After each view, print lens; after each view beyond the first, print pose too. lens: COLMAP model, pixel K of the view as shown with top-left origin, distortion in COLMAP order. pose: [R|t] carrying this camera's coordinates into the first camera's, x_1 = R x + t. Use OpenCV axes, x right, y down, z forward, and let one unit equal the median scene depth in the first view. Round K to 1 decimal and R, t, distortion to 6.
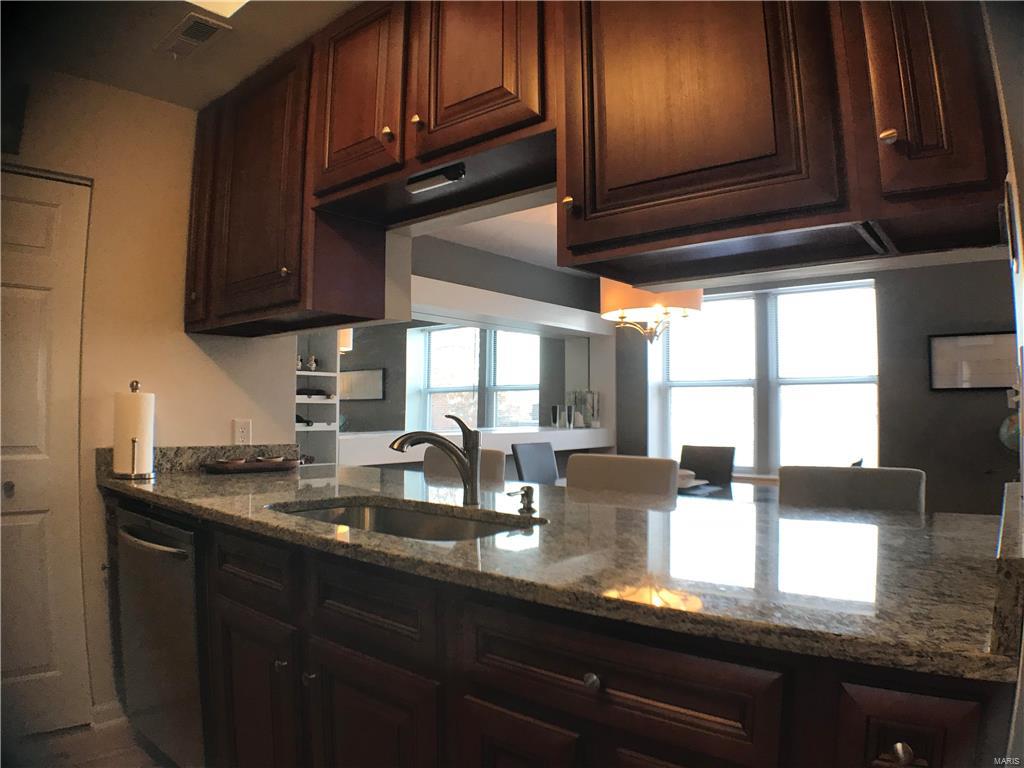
lens RADIAL K [[673.3, 0, 509.0], [0, 673.3, 383.4], [0, 0, 1]] dist [-0.160628, 0.004920]
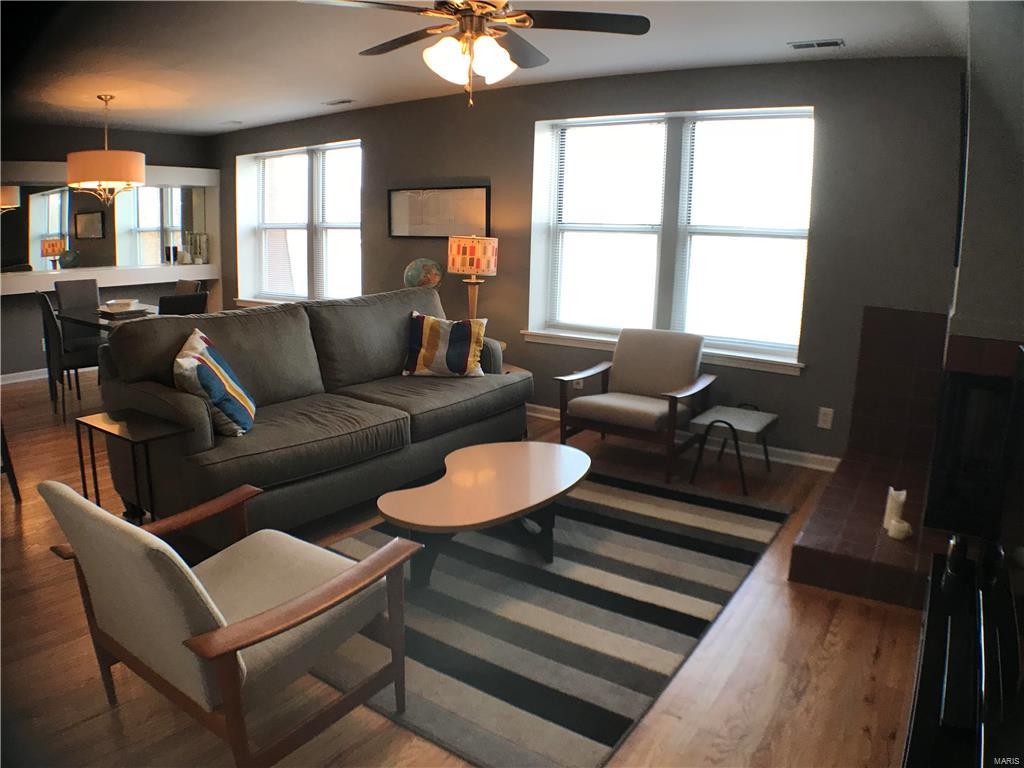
lens RADIAL K [[673.3, 0, 509.0], [0, 673.3, 383.4], [0, 0, 1]] dist [-0.160628, 0.004920]
pose [[0.996329, 0.006880, 0.085325, 0.590038], [-0.028077, 0.967888, 0.249810, -0.031410], [-0.080866, -0.251289, 0.964528, -0.224150]]
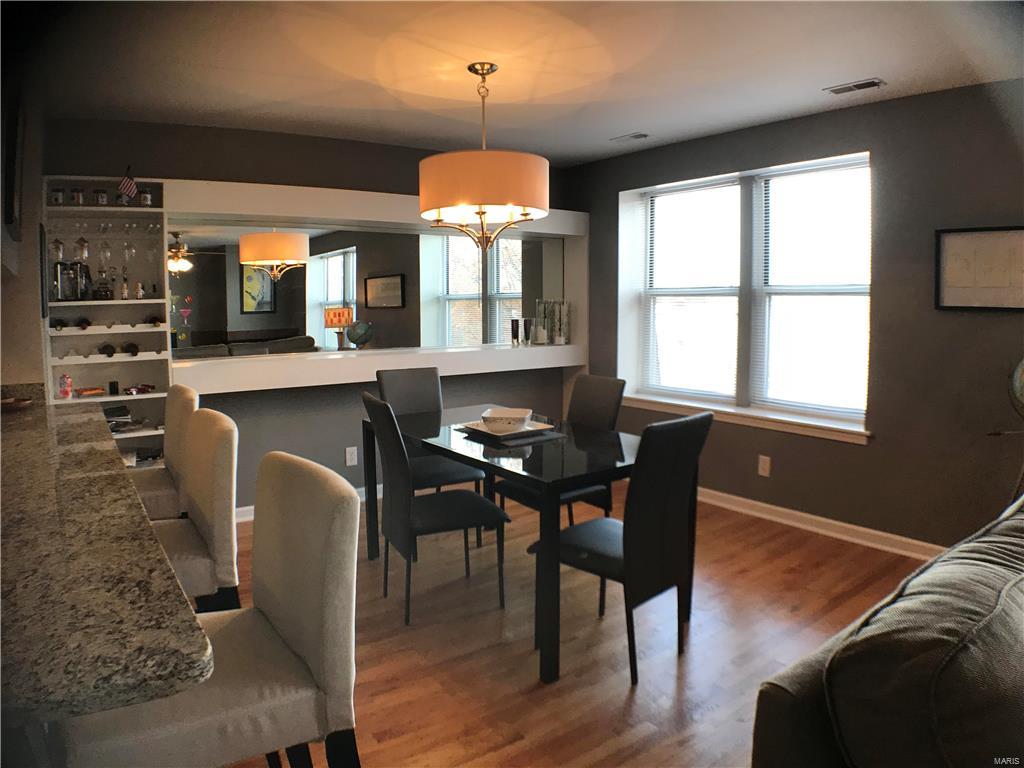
lens RADIAL K [[673.3, 0, 509.0], [0, 673.3, 383.4], [0, 0, 1]] dist [-0.160628, 0.004920]
pose [[0.966413, 0.019656, -0.256241, 0.289697], [0.019916, 0.988344, 0.150927, -0.015814], [0.256221, -0.150961, 0.954757, 0.145386]]
